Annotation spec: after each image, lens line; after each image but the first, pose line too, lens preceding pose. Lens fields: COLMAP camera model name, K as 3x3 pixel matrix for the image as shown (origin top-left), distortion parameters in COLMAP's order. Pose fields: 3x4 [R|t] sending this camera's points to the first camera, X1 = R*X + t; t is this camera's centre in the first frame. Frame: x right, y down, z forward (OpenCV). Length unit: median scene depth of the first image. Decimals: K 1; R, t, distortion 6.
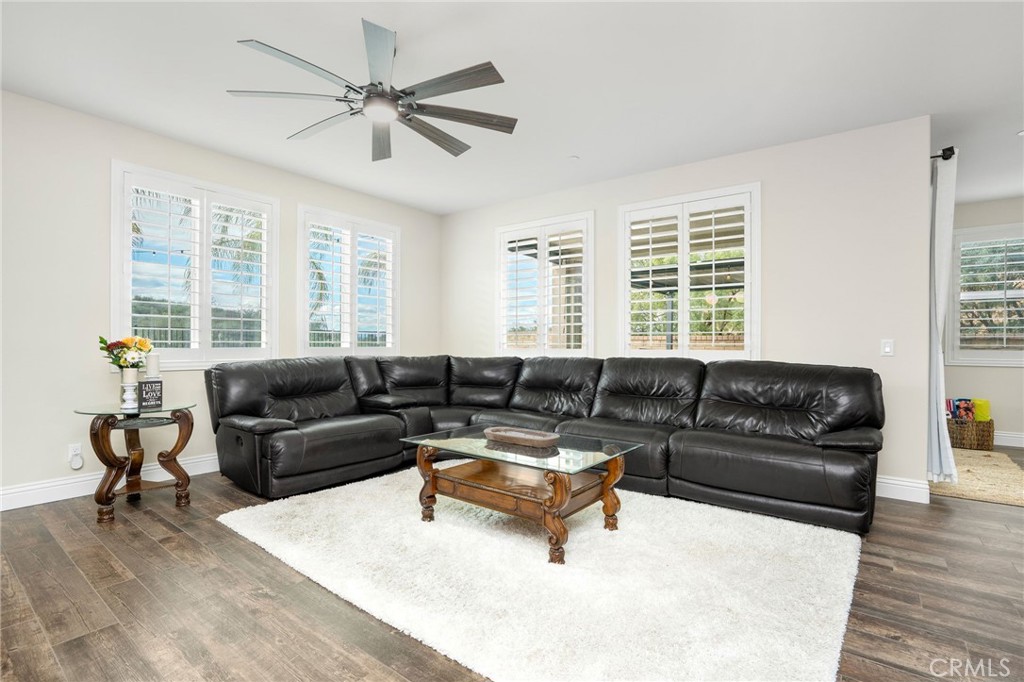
lens RADIAL K [[493.2, 0, 512.2], [0, 493.2, 345.2], [0, 0, 1]] dist [-0.041448, 0.016698]
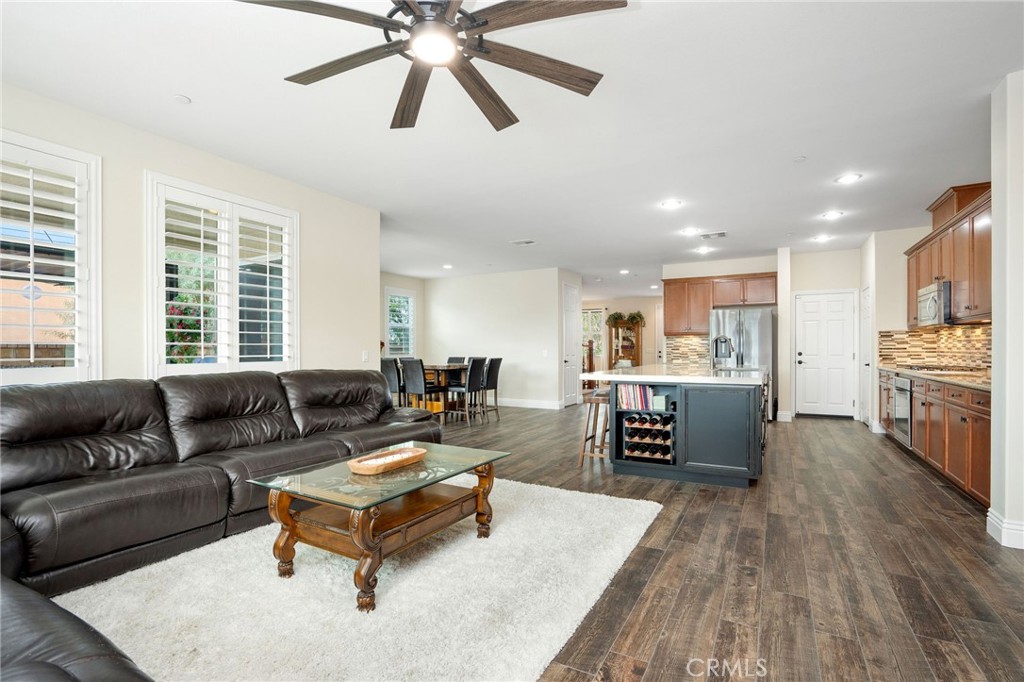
lens RADIAL K [[479.4, 0, 510.6], [0, 479.4, 350.1], [0, 0, 1]] dist [-0.044354, 0.025858]
pose [[-0.151460, -0.008321, 0.988428, -0.661158], [0.005212, 0.999944, 0.009217, -0.020419], [-0.988450, 0.006548, -0.151408, 0.668802]]
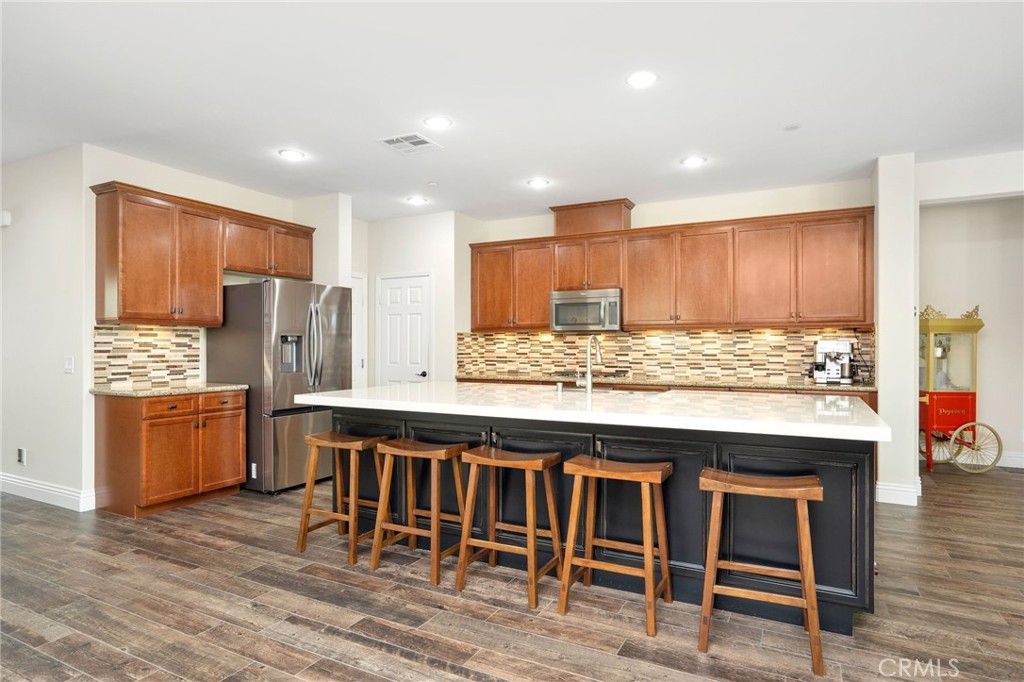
lens RADIAL K [[567.6, 0, 512.0], [0, 567.6, 341.0], [0, 0, 1]] dist [-0.011013, 0.000328]
pose [[-0.983610, -0.010206, -0.180018, 0.867942], [-0.008465, 0.999910, -0.010439, -0.025227], [0.180108, -0.008744, -0.983608, 0.787476]]
